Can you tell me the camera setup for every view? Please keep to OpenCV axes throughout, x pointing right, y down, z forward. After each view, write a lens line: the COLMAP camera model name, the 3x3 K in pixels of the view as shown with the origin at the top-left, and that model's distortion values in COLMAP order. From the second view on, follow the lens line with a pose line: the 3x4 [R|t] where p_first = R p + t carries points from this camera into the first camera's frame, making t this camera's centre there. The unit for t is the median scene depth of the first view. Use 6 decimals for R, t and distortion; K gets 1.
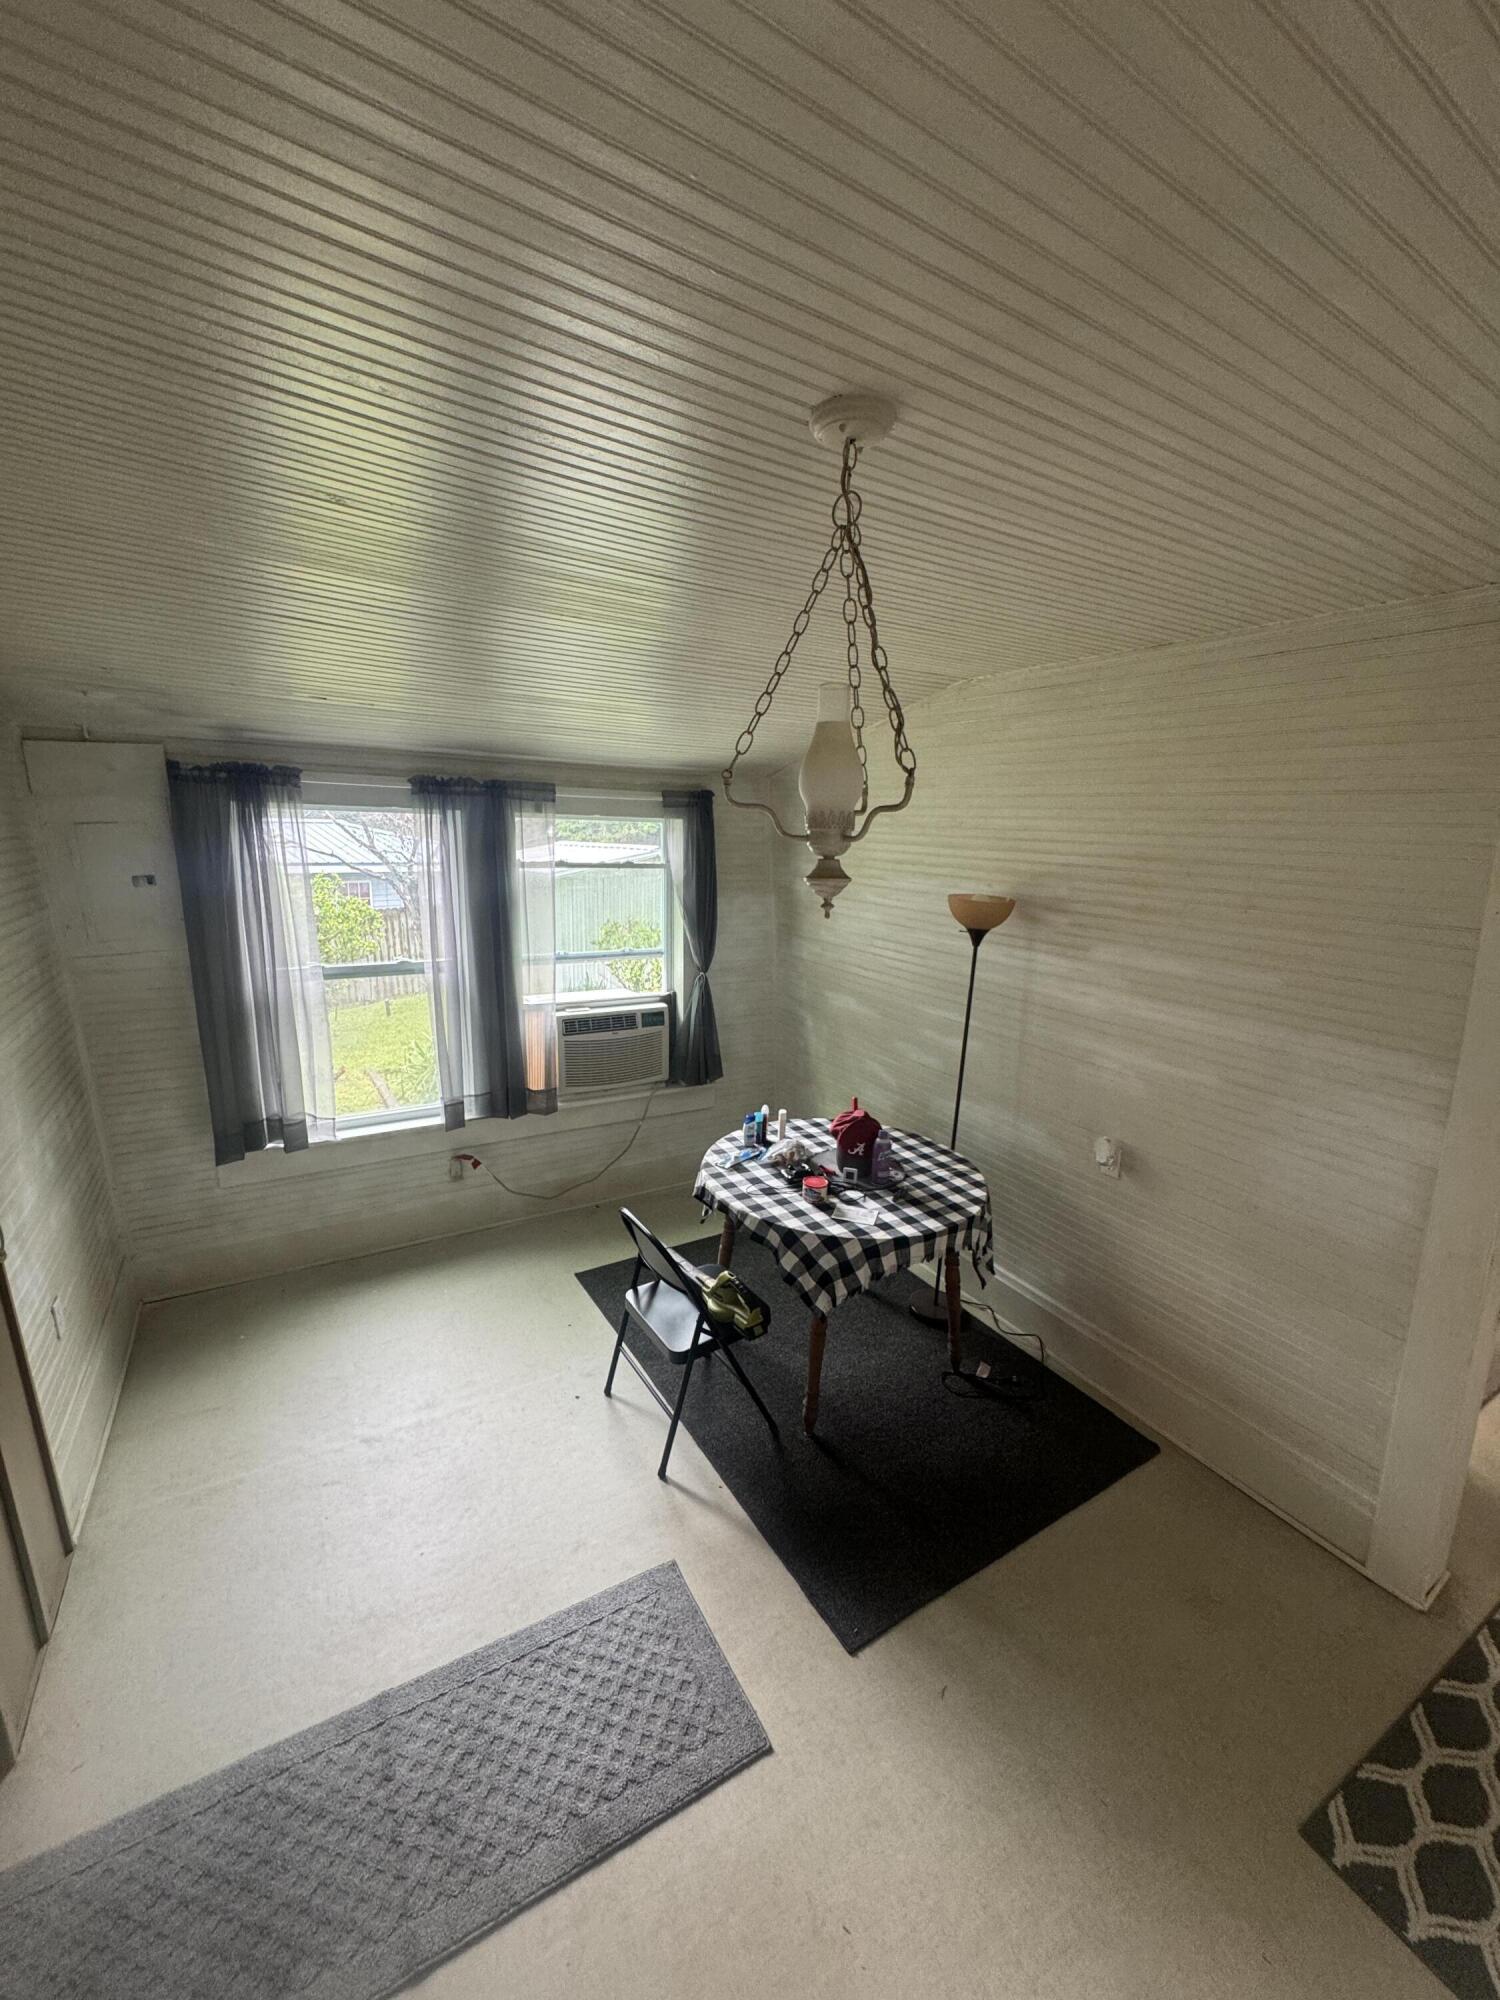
lens RADIAL K [[795.1, 0, 750.0], [0, 795.1, 1000.0], [0, 0, 1]] dist [0.002478, 0.000077]
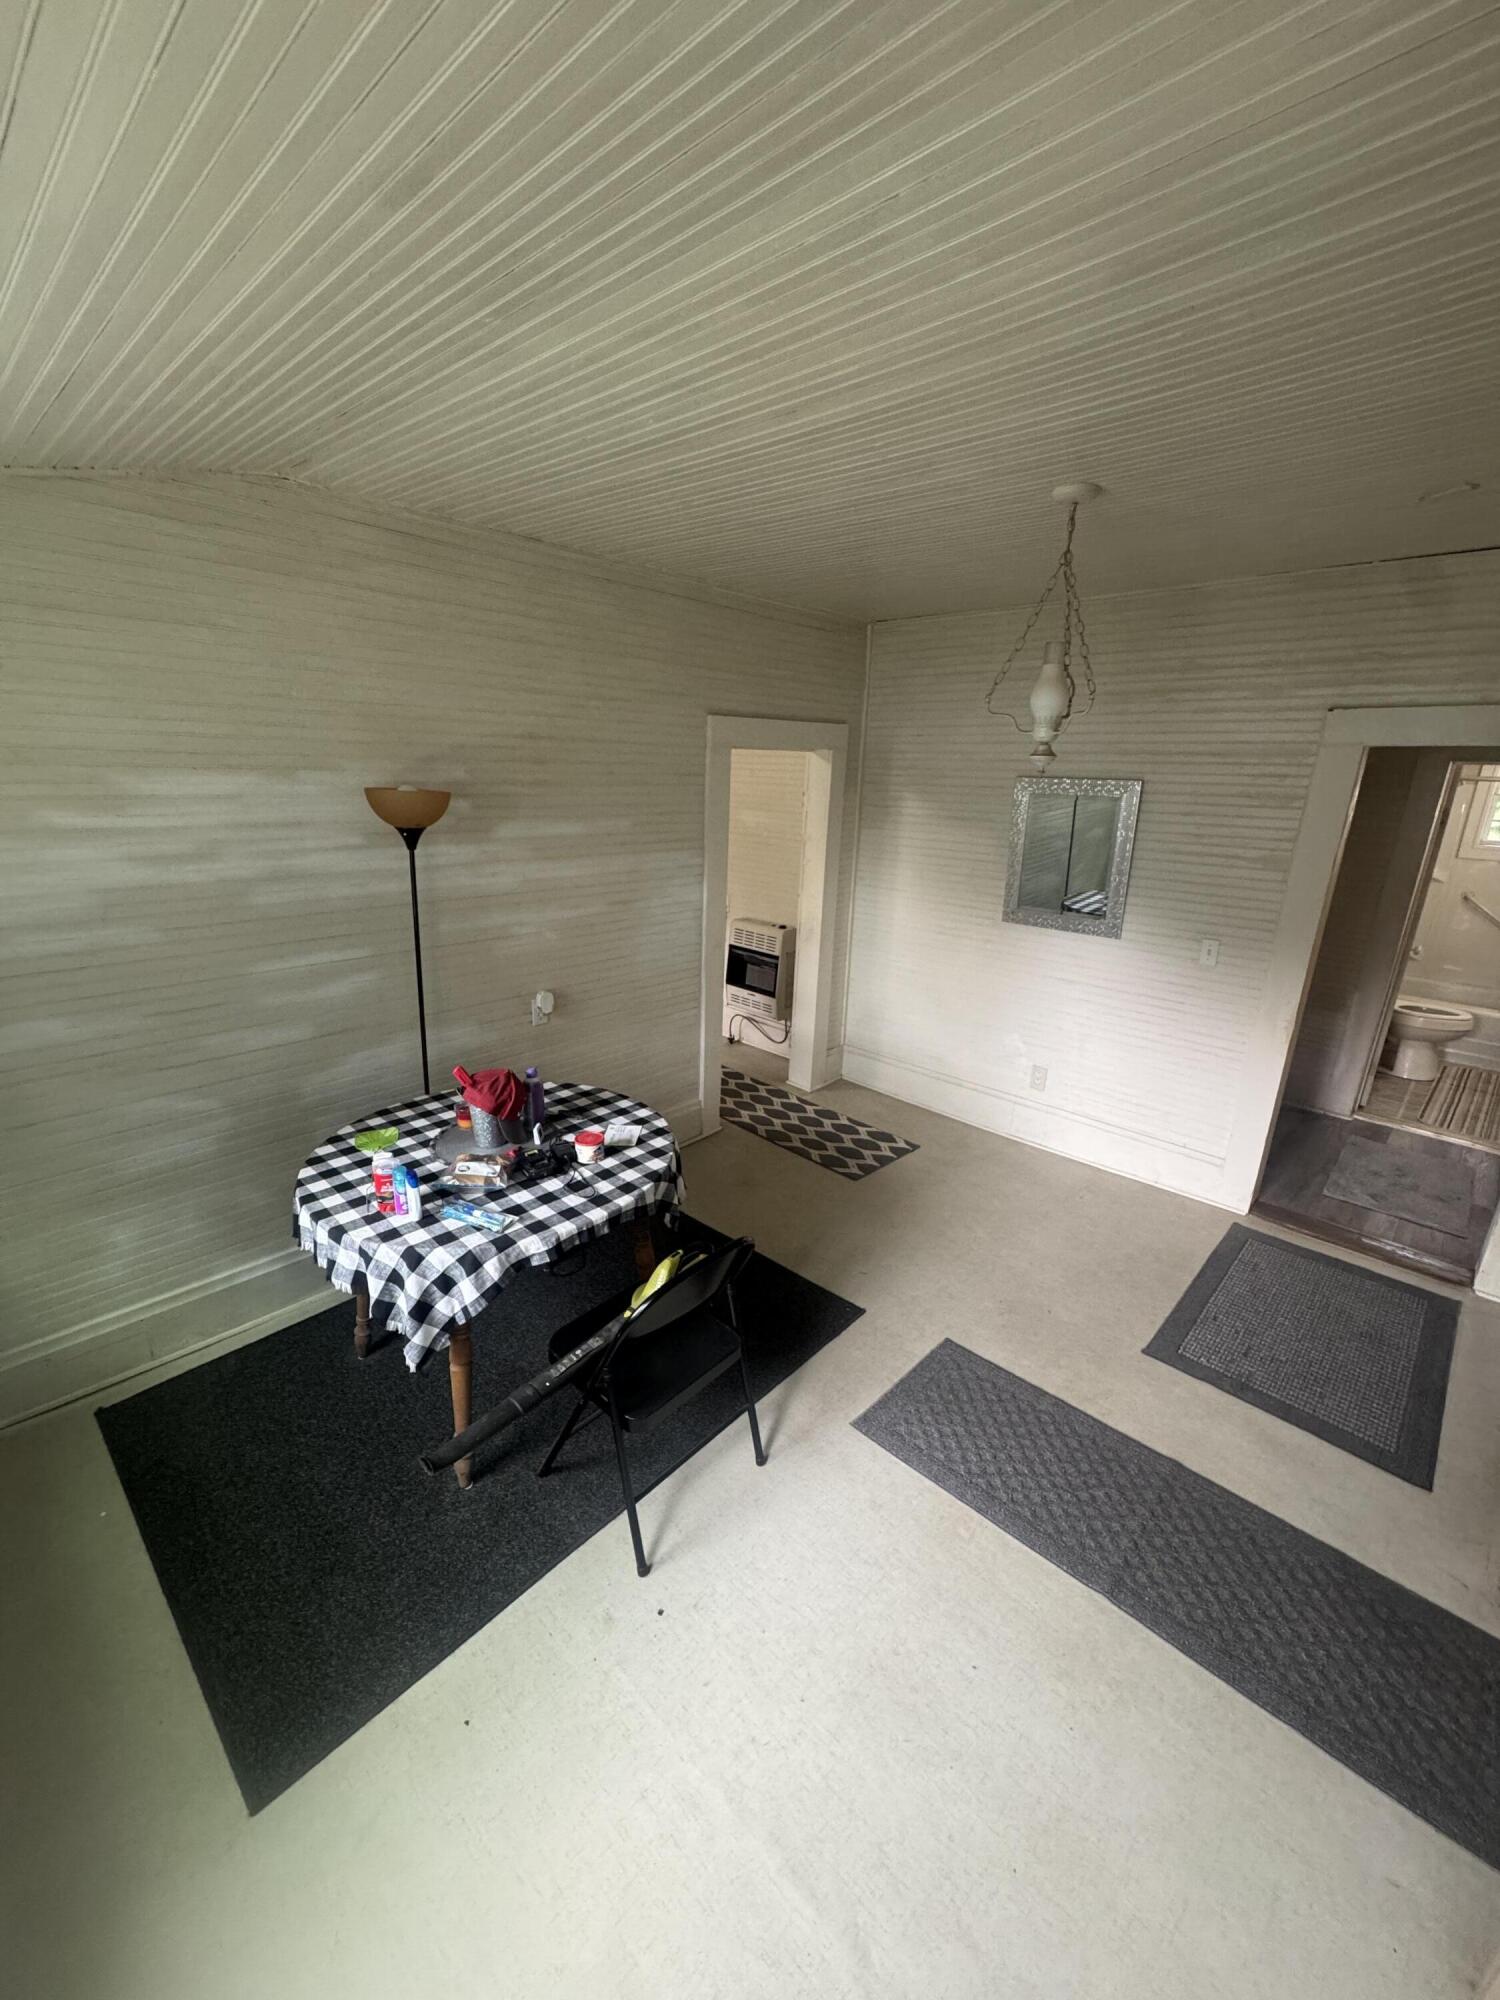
lens RADIAL K [[795.1, 0, 750.0], [0, 795.1, 1000.0], [0, 0, 1]] dist [0.002478, 0.000077]
pose [[-0.257312, -0.321428, 0.911304, -0.692790], [0.168378, 0.913718, 0.369822, -0.193531], [-0.951546, 0.248603, -0.180989, 0.956264]]
